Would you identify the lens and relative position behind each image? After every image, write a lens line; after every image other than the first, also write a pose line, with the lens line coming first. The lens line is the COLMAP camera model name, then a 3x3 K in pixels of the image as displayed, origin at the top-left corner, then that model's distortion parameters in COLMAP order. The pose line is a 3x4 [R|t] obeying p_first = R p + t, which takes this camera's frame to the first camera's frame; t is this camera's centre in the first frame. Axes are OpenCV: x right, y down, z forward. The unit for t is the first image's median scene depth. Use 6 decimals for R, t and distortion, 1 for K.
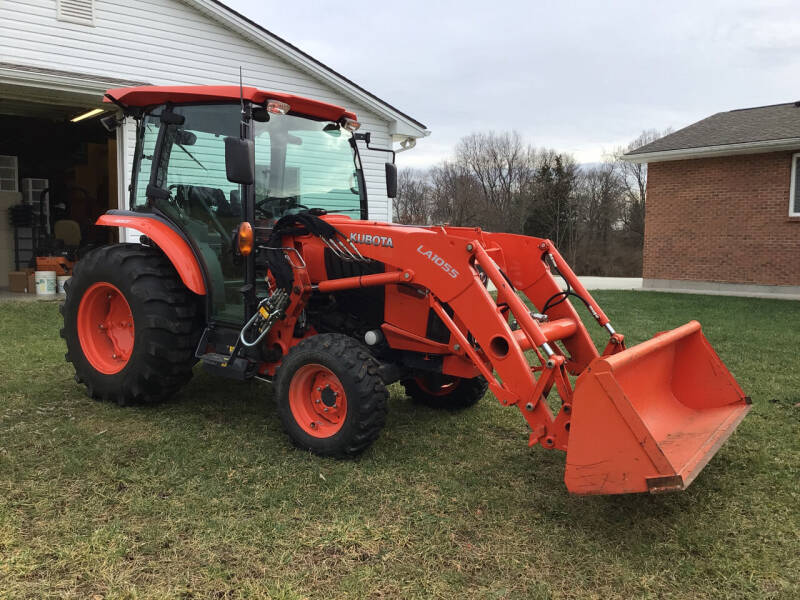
lens RADIAL K [[723.3, 0, 407.5], [0, 723.3, 304.2], [0, 0, 1]] dist [0.136215, -0.264387]
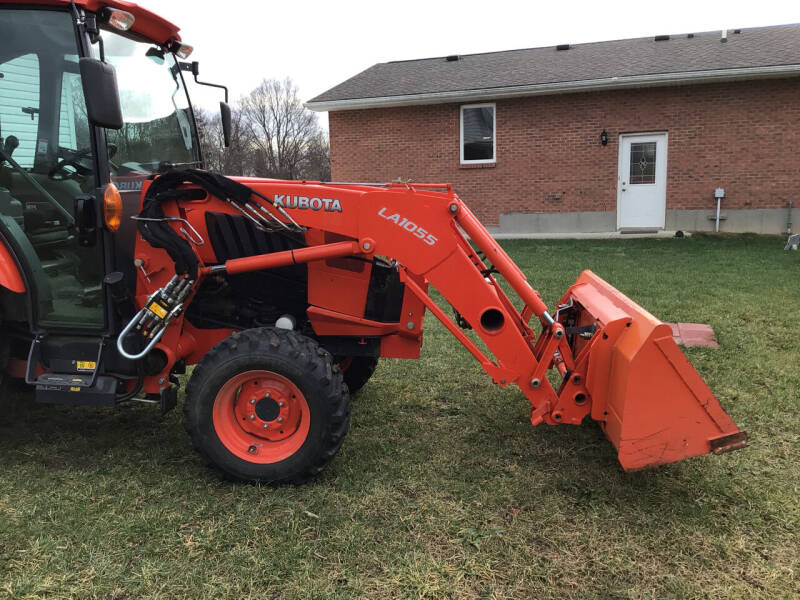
lens RADIAL K [[723.3, 0, 407.5], [0, 723.3, 304.2], [0, 0, 1]] dist [0.136215, -0.264387]
pose [[0.870494, -0.107409, 0.480315, -0.331238], [0.073822, 0.993351, 0.088344, -0.039994], [-0.486611, -0.041446, 0.872635, 0.248791]]
